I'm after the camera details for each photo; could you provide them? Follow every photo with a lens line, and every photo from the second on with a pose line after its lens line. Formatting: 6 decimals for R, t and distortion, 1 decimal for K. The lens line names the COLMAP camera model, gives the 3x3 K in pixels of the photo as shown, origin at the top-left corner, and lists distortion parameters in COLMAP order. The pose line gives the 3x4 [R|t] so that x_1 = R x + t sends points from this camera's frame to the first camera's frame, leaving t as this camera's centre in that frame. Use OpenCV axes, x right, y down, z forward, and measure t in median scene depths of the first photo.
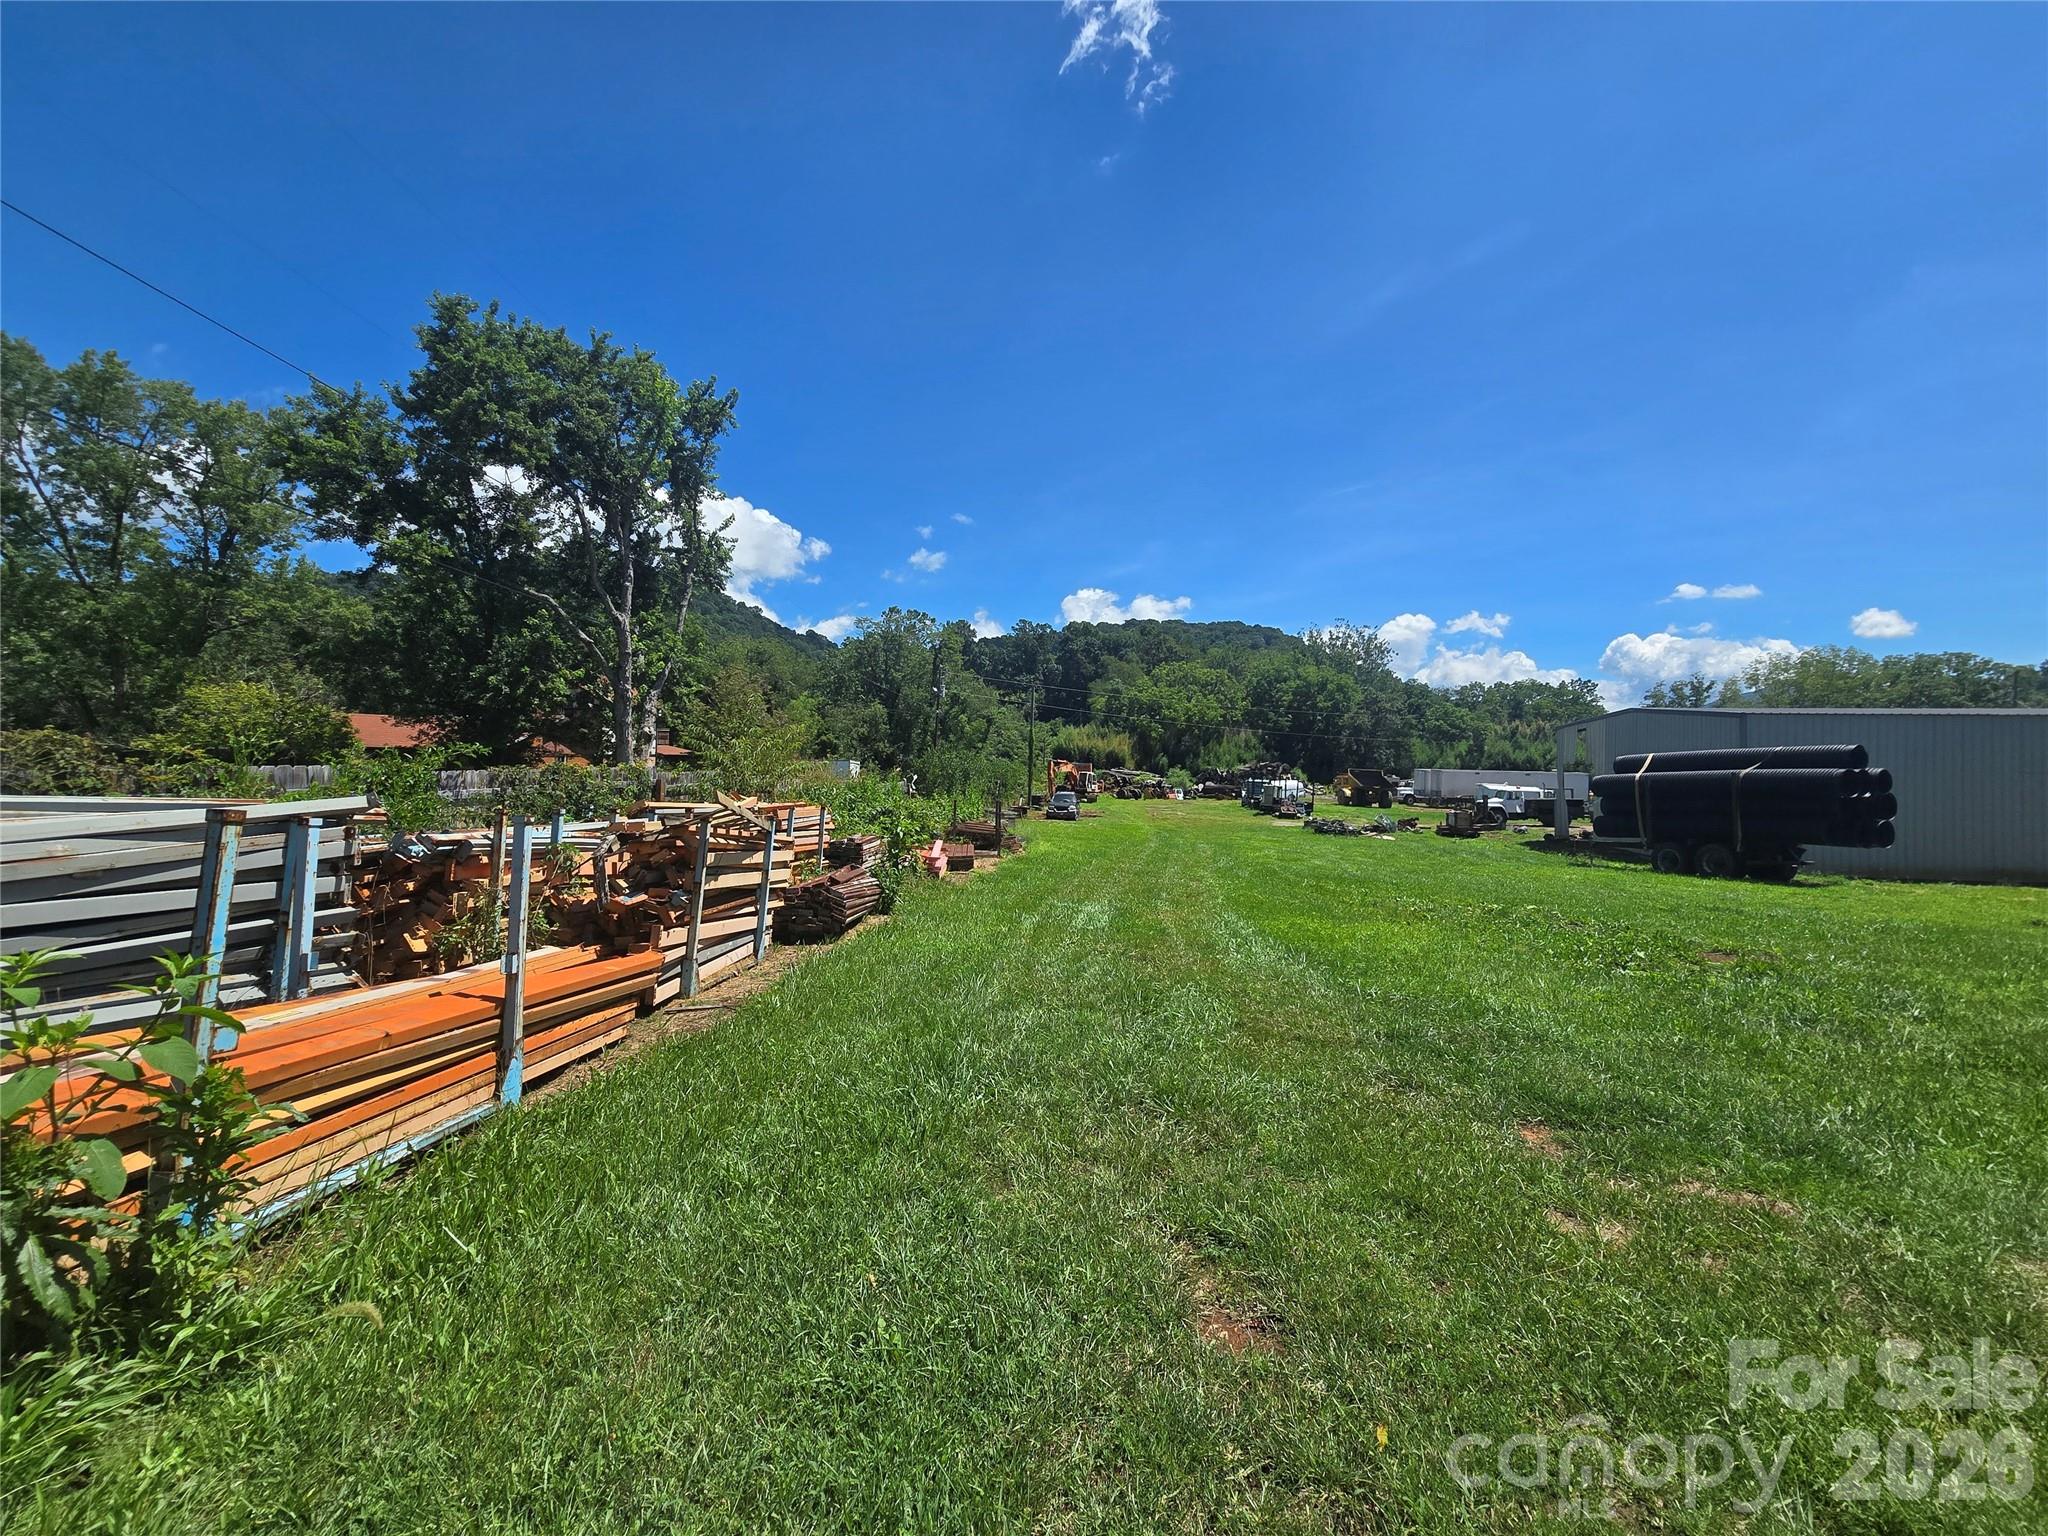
lens RADIAL K [[843.6, 0, 1021.9], [0, 843.6, 746.7], [0, 0, 1]] dist [0.000636, 0.000503]
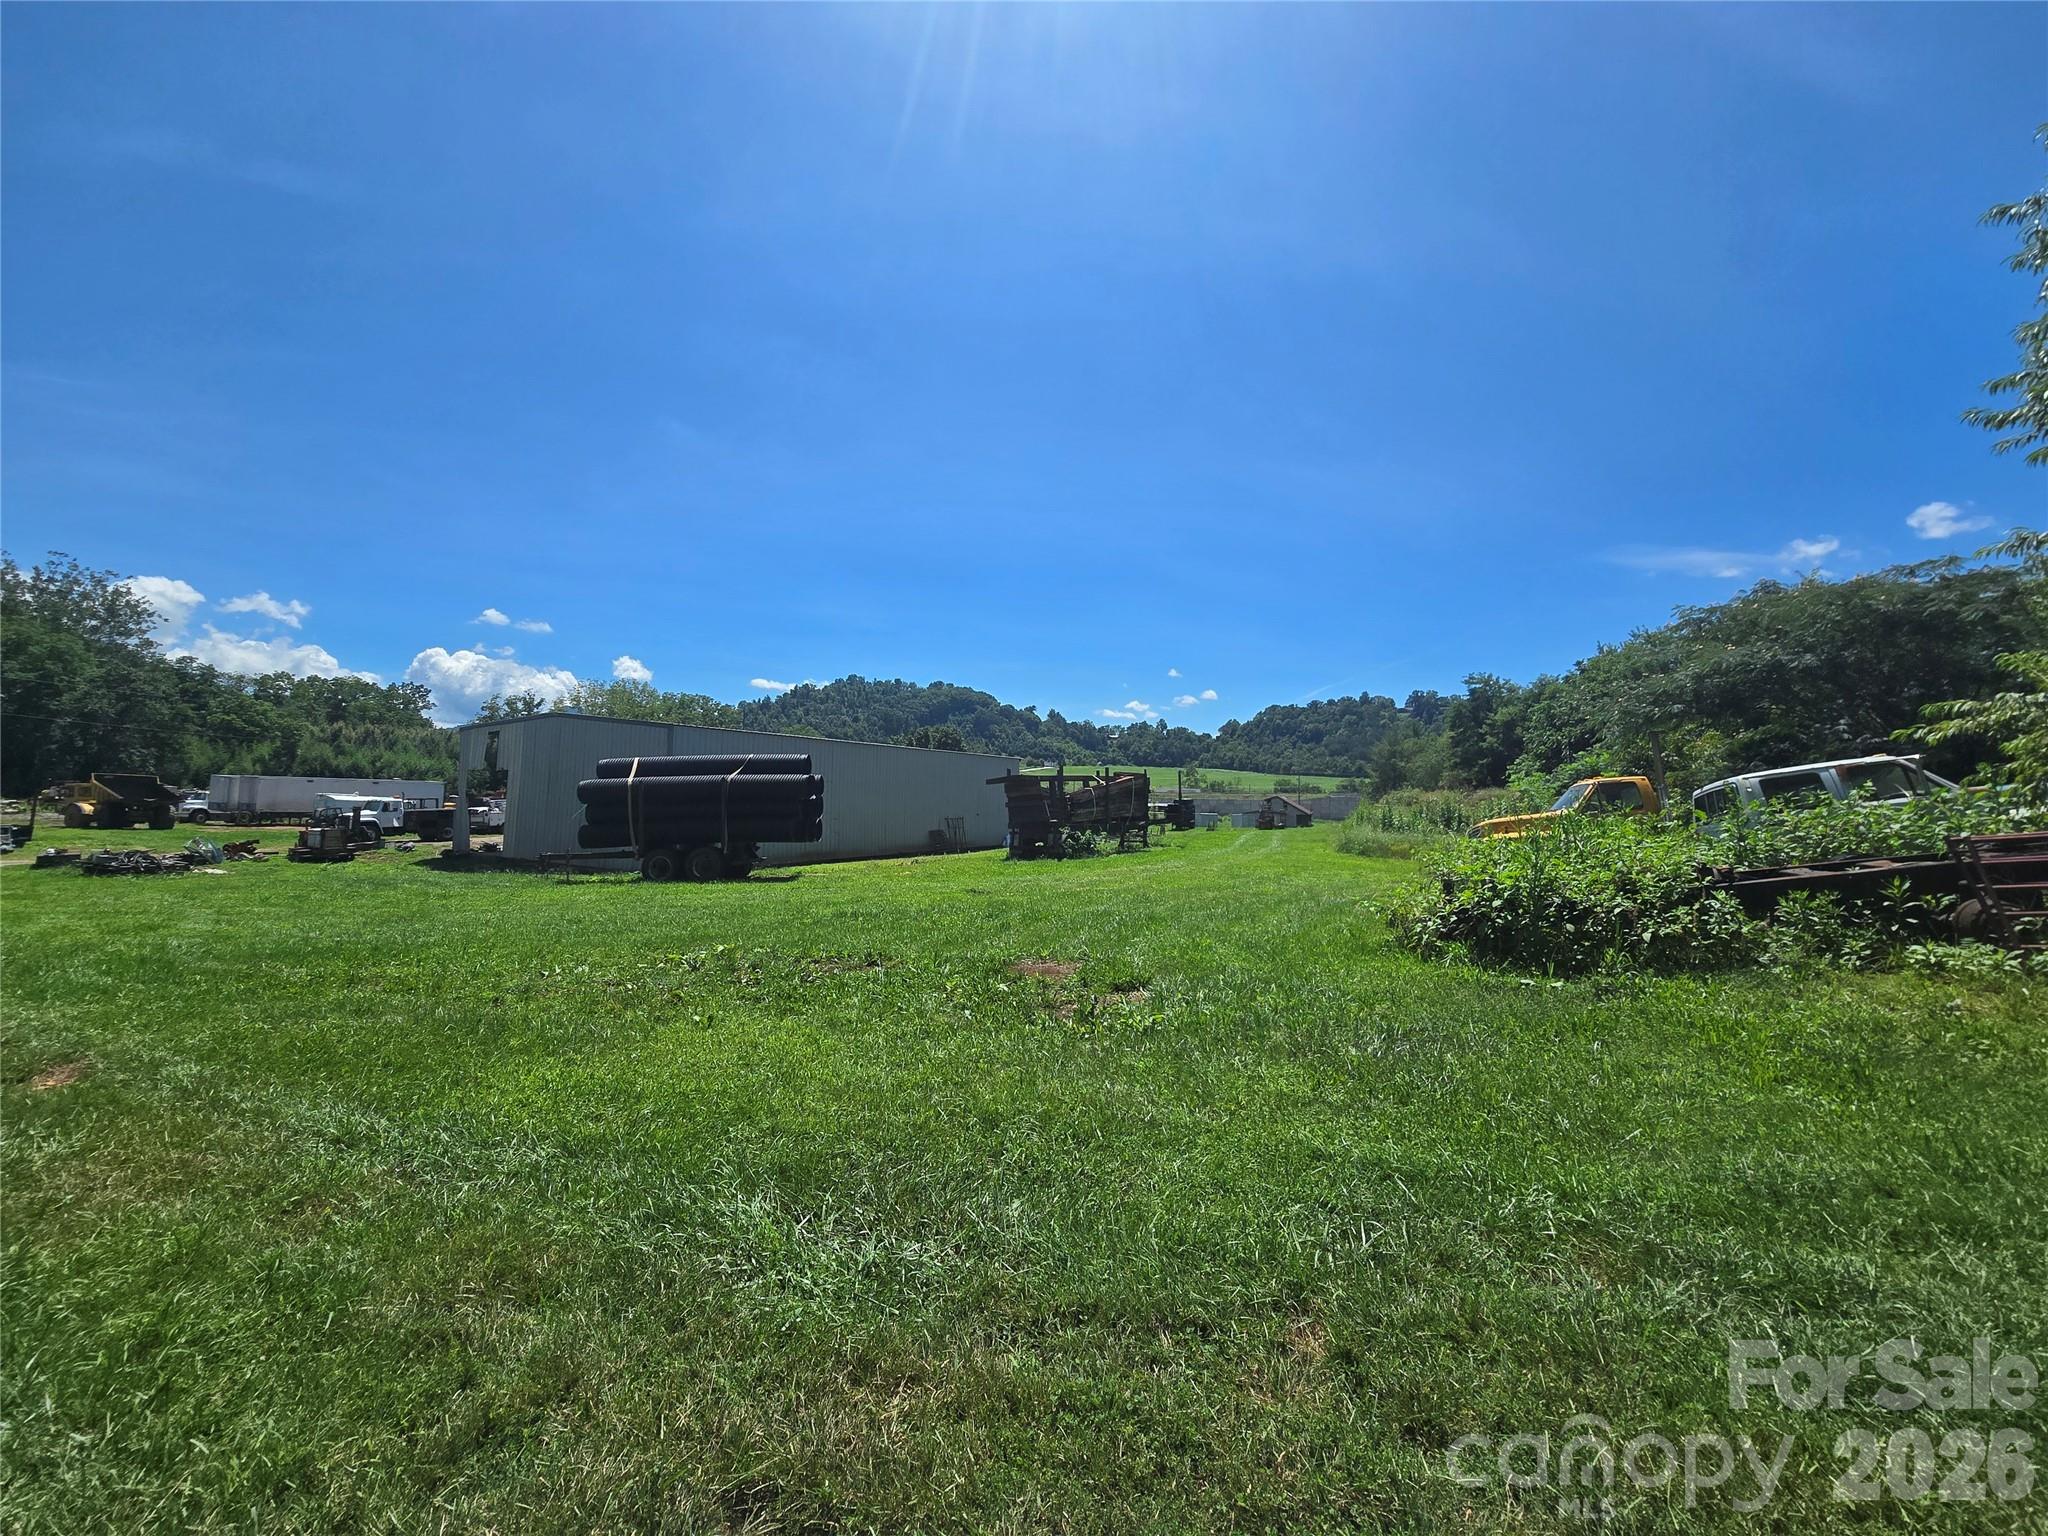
lens RADIAL K [[843.6, 0, 1021.9], [0, 843.6, 746.7], [0, 0, 1]] dist [0.000636, 0.000503]
pose [[0.329274, 0.045980, 0.943114, -0.001876], [-0.034000, 0.998743, -0.036821, 0.003178], [-0.943622, -0.019942, 0.330424, 0.053020]]
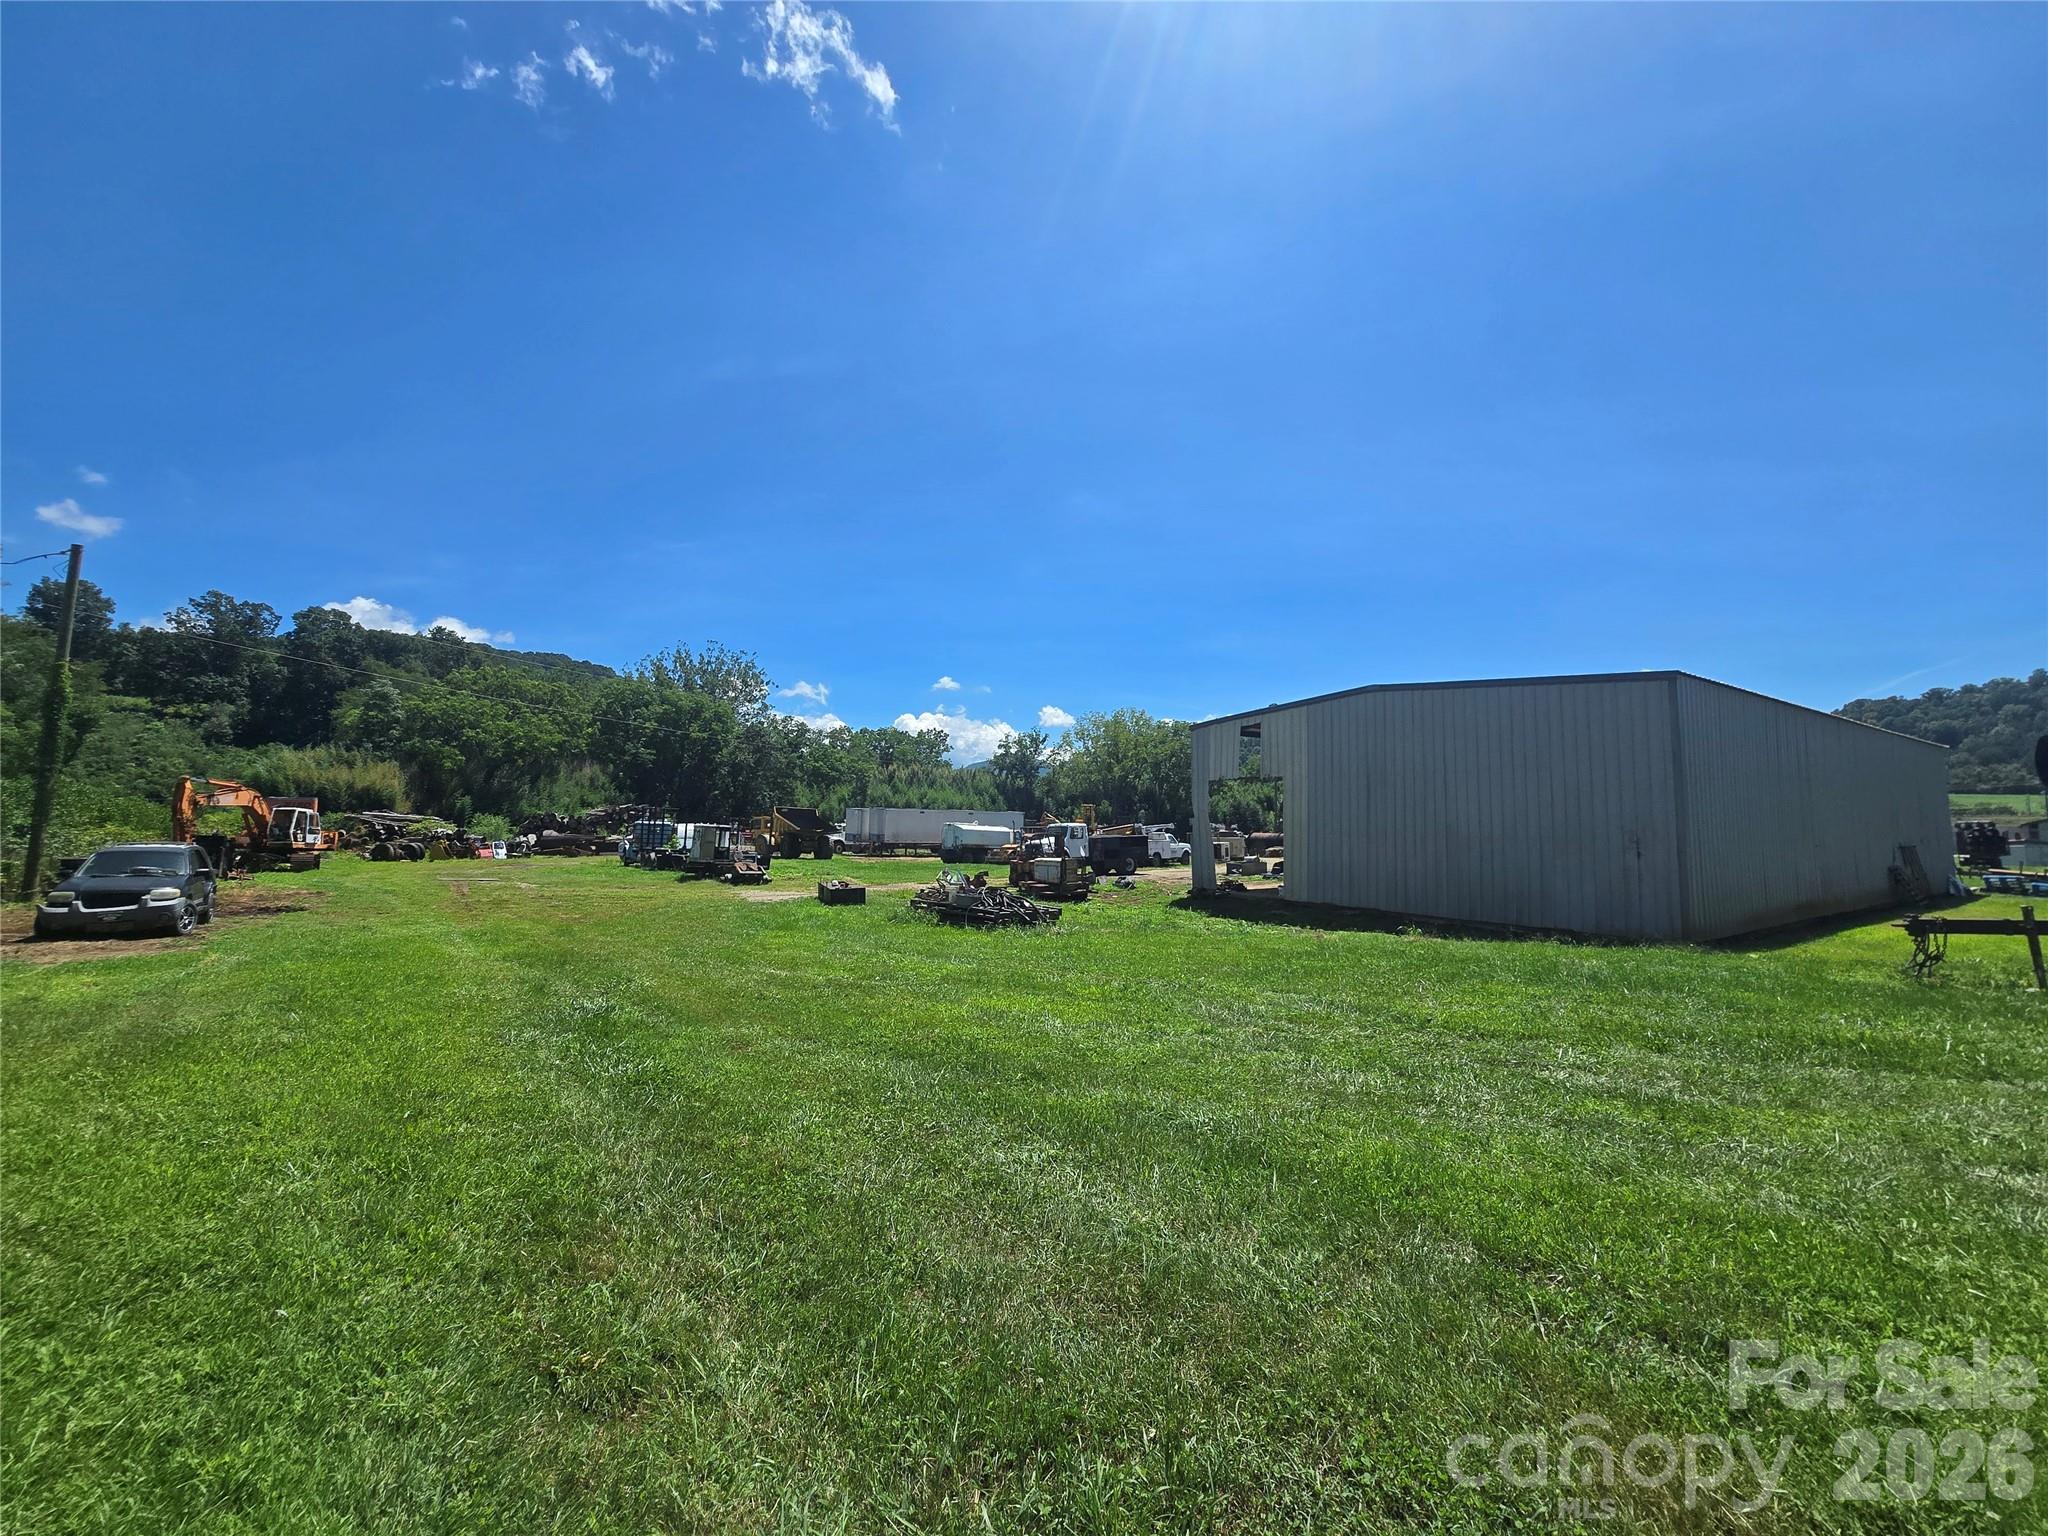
lens RADIAL K [[843.6, 0, 1021.9], [0, 843.6, 746.7], [0, 0, 1]] dist [0.000636, 0.000503]
pose [[0.725977, 0.052793, 0.685690, 0.027016], [-0.009608, 0.997730, -0.066646, 0.013383], [-0.687652, 0.041796, 0.724836, 0.207656]]
